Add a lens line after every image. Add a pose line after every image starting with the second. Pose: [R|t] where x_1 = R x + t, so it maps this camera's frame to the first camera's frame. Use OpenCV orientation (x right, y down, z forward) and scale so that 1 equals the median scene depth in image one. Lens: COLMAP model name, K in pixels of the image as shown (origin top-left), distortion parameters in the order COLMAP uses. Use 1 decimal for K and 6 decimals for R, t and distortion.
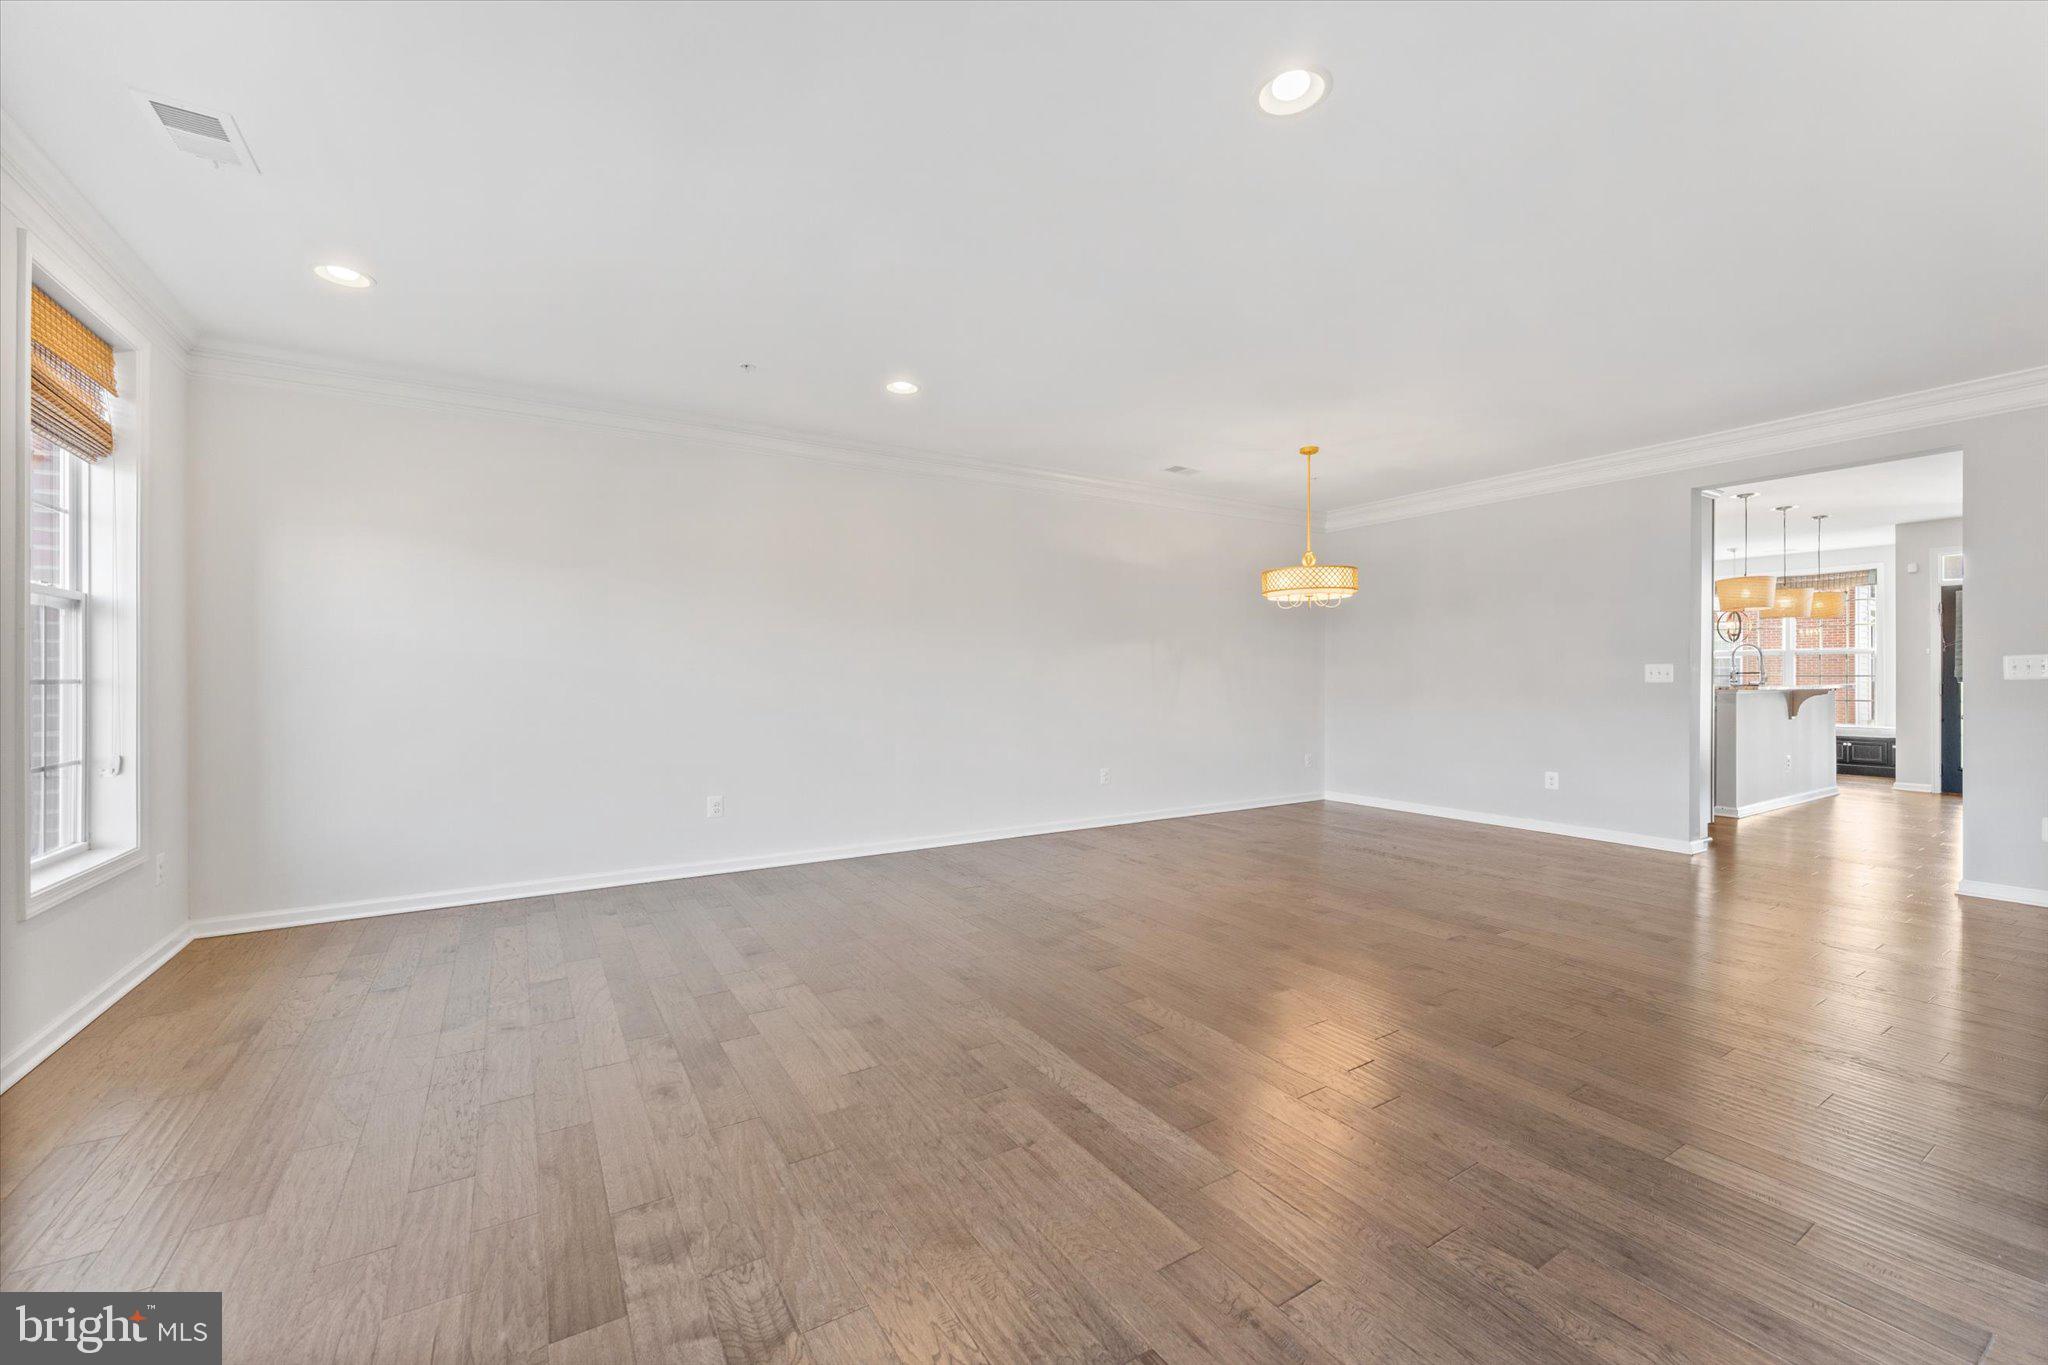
lens RADIAL K [[817.2, 0, 1020.0], [0, 817.2, 675.2], [0, 0, 1]] dist [-0.000645, -0.000011]
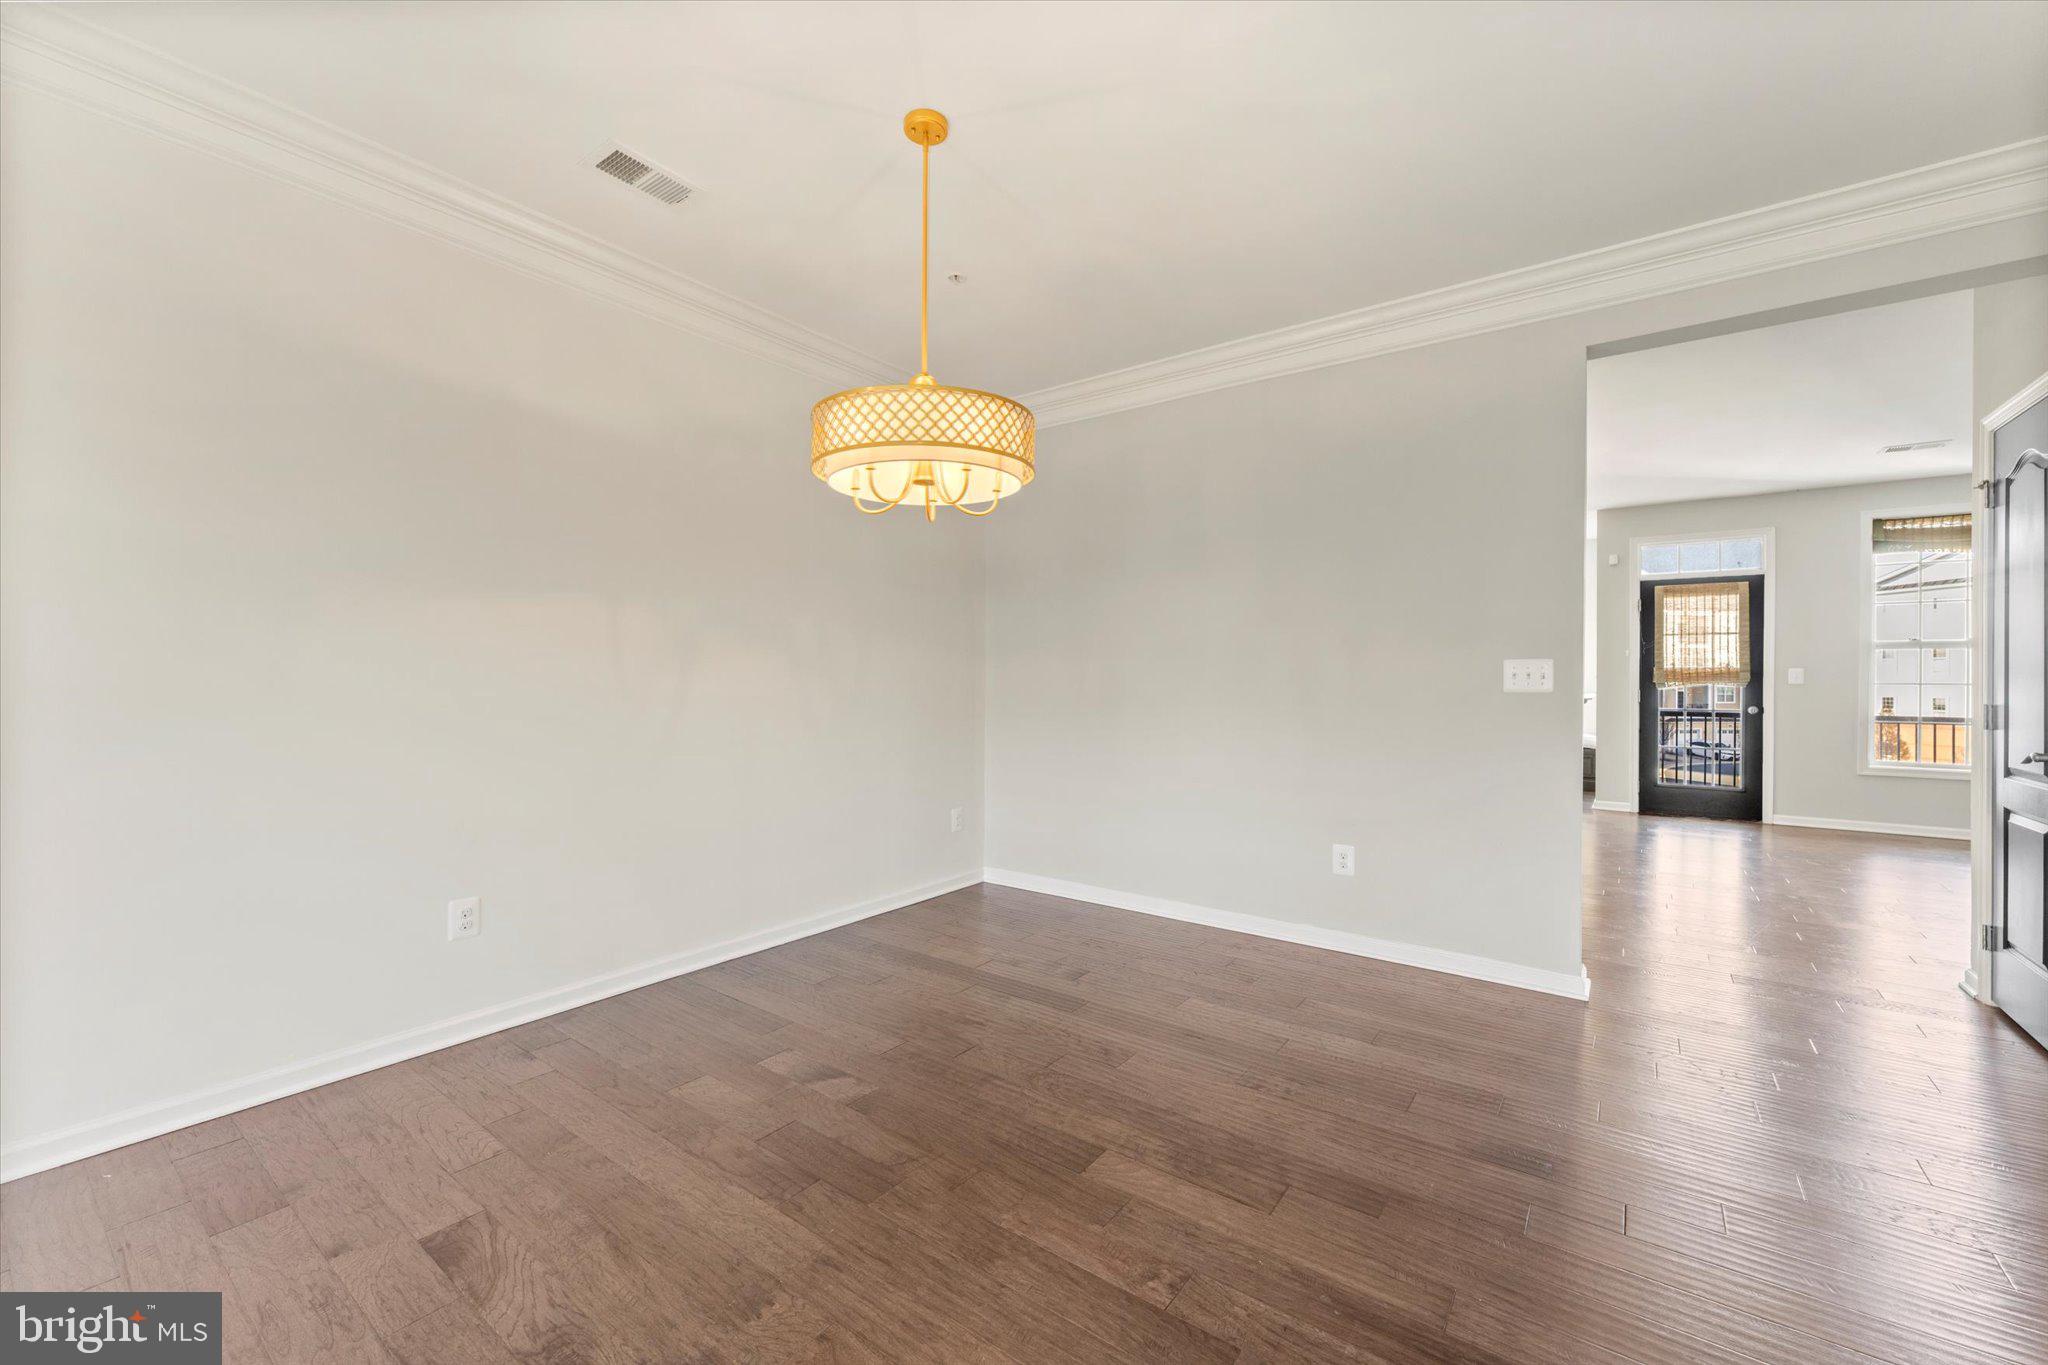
lens RADIAL K [[817.2, 0, 1014.8], [0, 817.2, 684.9], [0, 0, 1]] dist [-0.000645, -0.000011]
pose [[0.934610, 0.001405, 0.355672, 0.243885], [-0.004906, 0.999948, 0.008942, 0.000578], [-0.355641, -0.010103, 0.934568, 0.583488]]
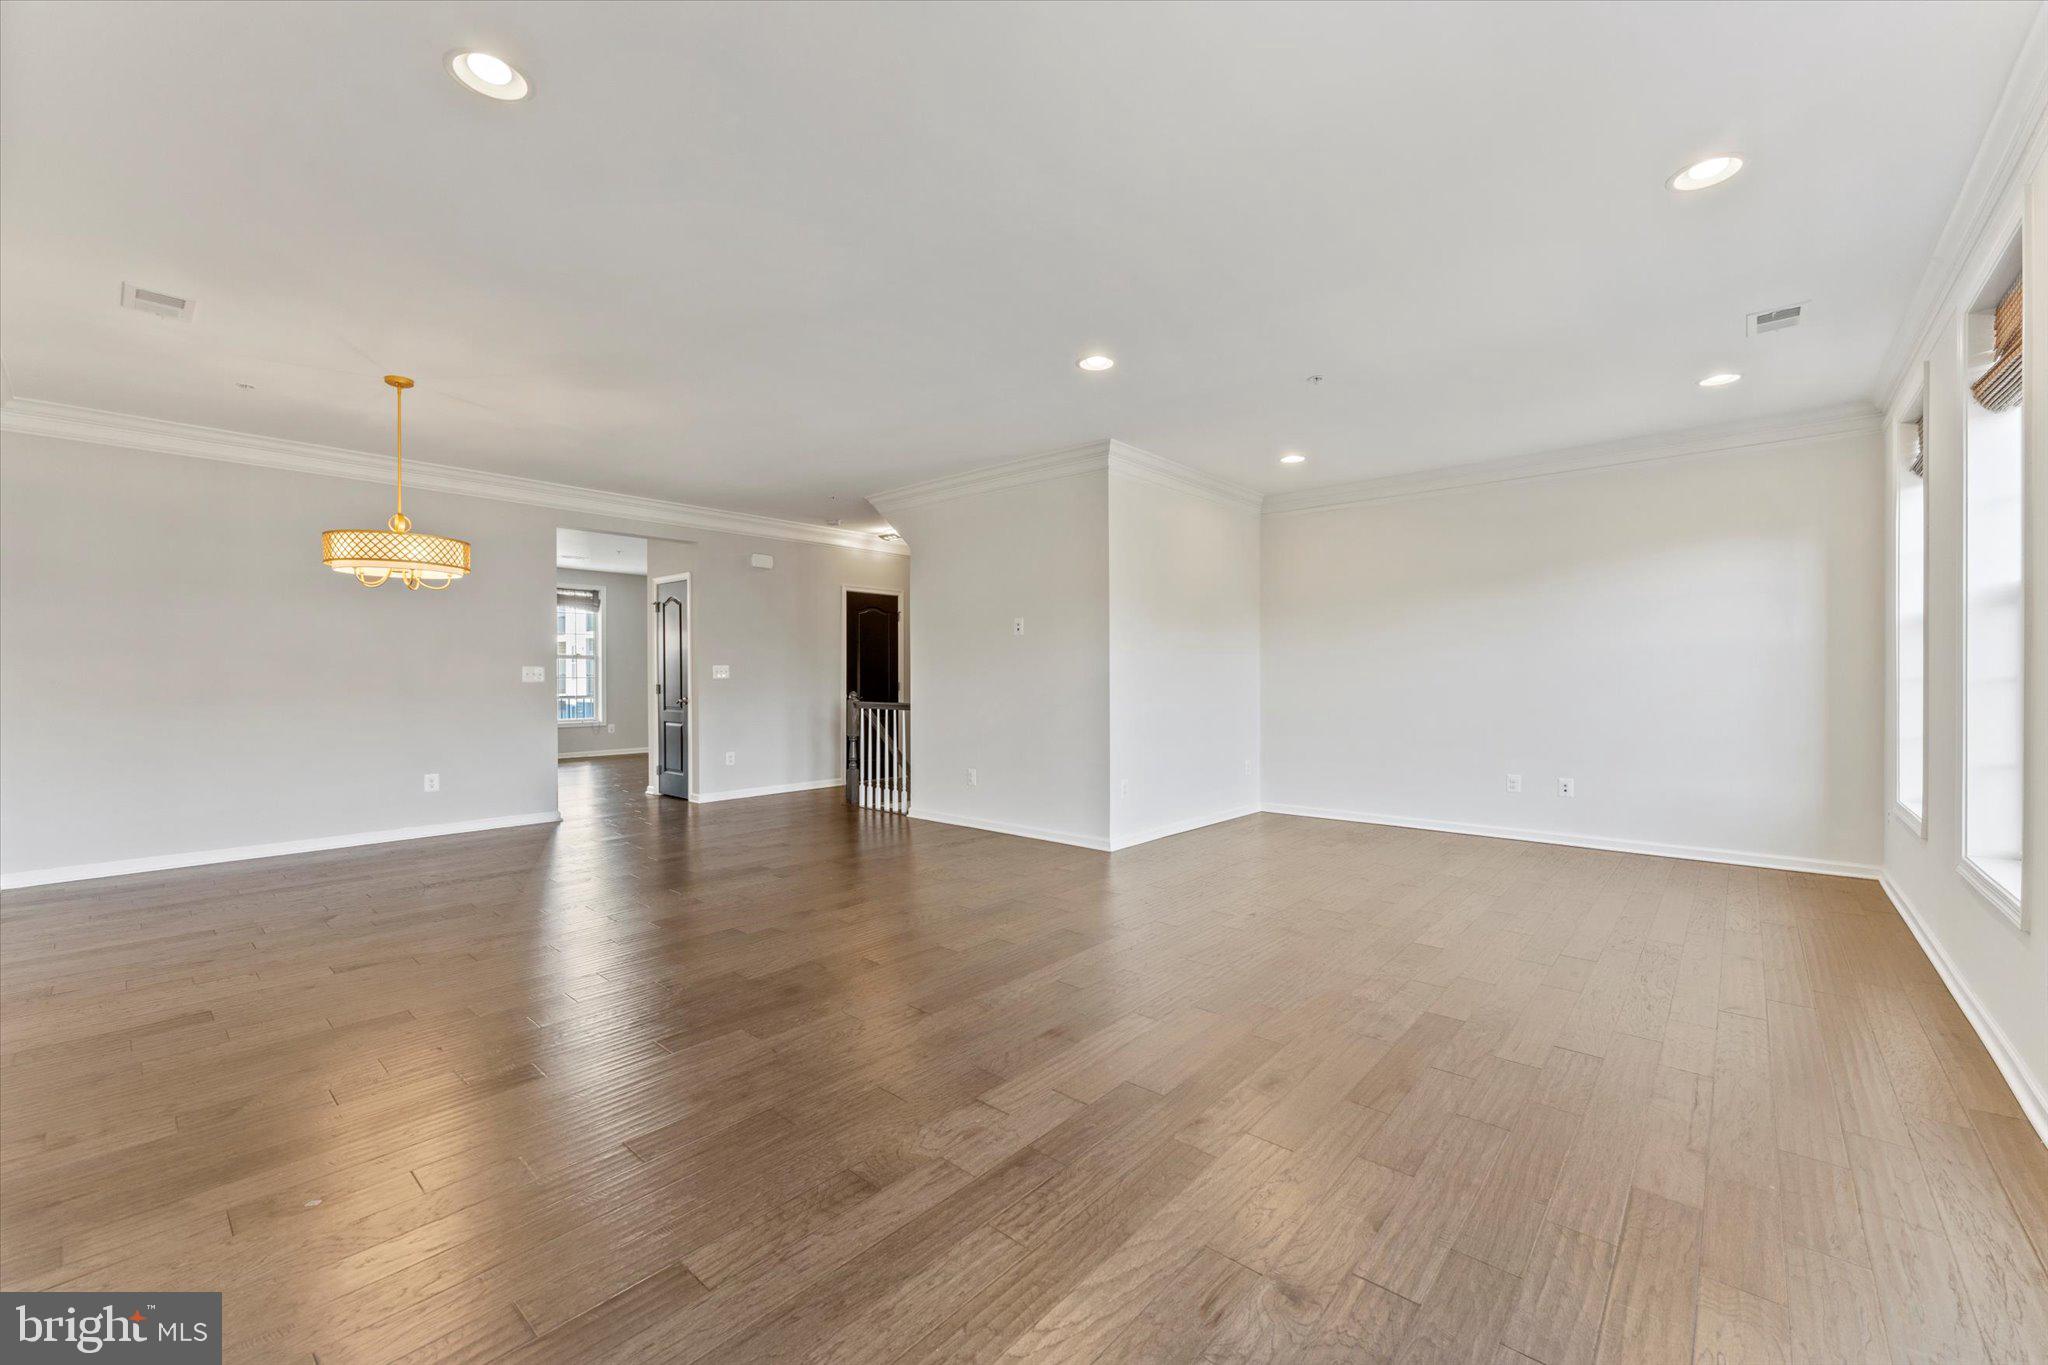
lens RADIAL K [[817.2, 0, 1029.1], [0, 817.2, 679.1], [0, 0, 1]] dist [-0.000645, -0.000011]
pose [[-0.289124, -0.002238, 0.957289, -0.534610], [-0.000078, 0.999997, 0.002314, 0.001734], [-0.957292, 0.000595, -0.289123, 0.640630]]
